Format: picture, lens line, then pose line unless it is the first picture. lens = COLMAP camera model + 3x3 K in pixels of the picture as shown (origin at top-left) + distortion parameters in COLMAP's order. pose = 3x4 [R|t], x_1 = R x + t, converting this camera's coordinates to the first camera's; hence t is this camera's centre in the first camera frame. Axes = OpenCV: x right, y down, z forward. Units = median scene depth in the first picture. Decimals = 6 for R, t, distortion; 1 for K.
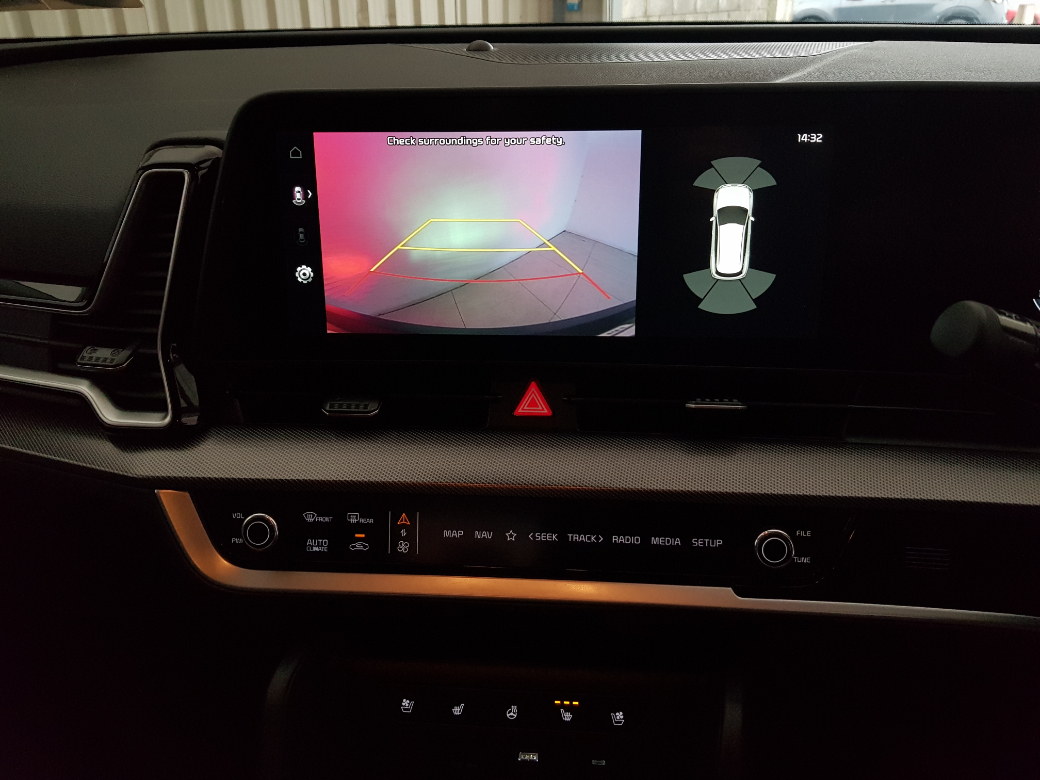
lens RADIAL K [[782.1, 0, 529.2], [0, 782.1, 383.9], [0, 0, 1]] dist [0.023316, -0.061472]
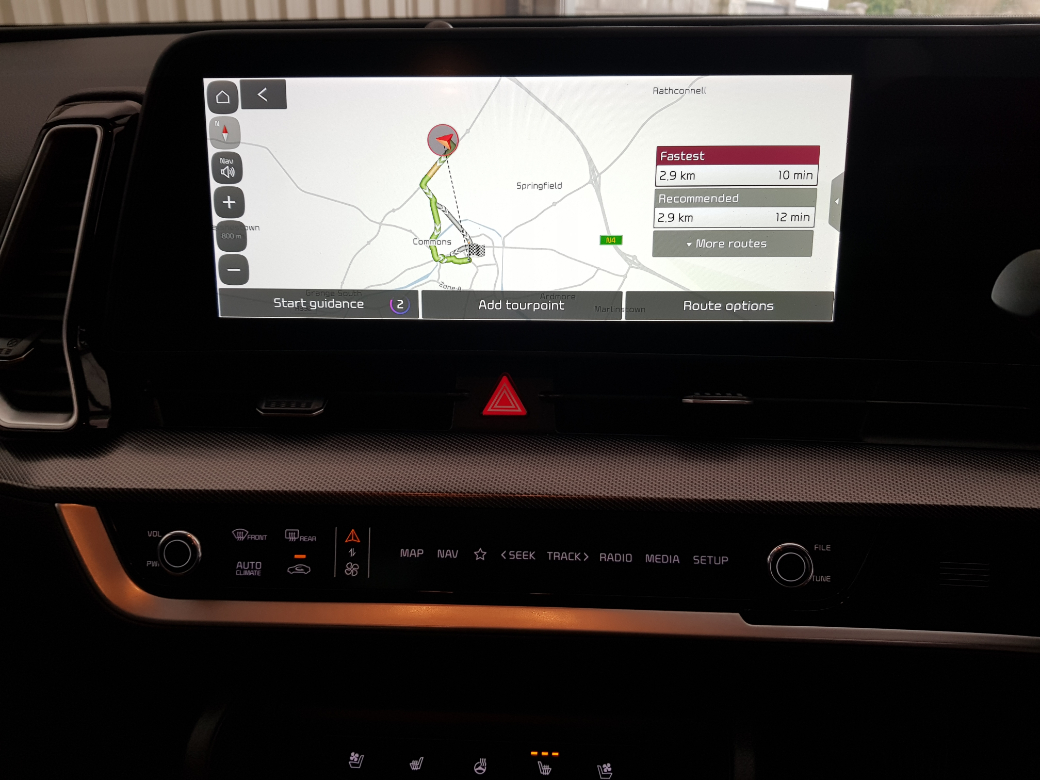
lens RADIAL K [[782.1, 0, 514.1], [0, 782.1, 390.4], [0, 0, 1]] dist [0.023316, -0.061472]
pose [[0.999277, -0.001061, 0.038015, -0.017872], [0.002623, 0.999153, -0.041062, 0.050057], [-0.037939, 0.041132, 0.998433, 0.141409]]
